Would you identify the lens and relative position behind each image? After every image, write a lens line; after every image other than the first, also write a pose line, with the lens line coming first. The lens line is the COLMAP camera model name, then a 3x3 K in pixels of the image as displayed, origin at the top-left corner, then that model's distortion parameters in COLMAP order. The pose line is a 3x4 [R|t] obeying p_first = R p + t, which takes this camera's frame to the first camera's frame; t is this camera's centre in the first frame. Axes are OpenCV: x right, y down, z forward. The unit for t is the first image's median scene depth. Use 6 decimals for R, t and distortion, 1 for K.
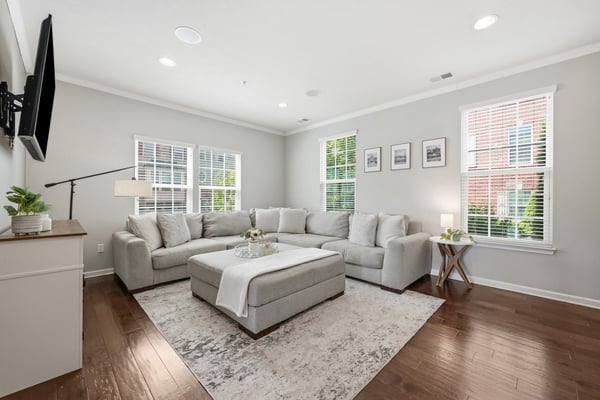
lens RADIAL K [[235.6, 0, 299.3], [0, 235.6, 198.6], [0, 0, 1]] dist [0.003117, 0.000148]
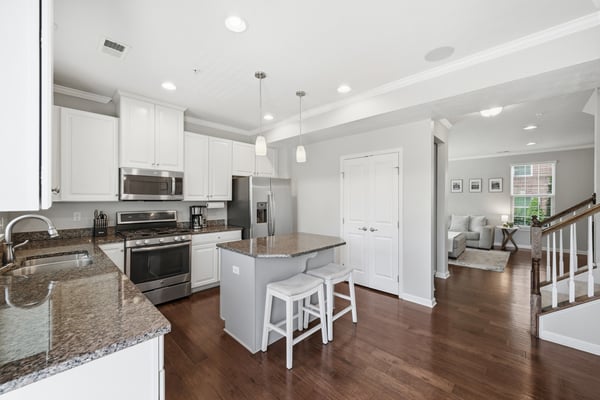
lens RADIAL K [[235.6, 0, 300.3], [0, 235.6, 200.9], [0, 0, 1]] dist [0.003117, 0.000148]
pose [[0.999904, -0.013023, -0.004655, -1.189836], [0.013087, 0.999816, 0.013992, -0.117132], [0.004472, -0.014051, 0.999891, -1.119644]]
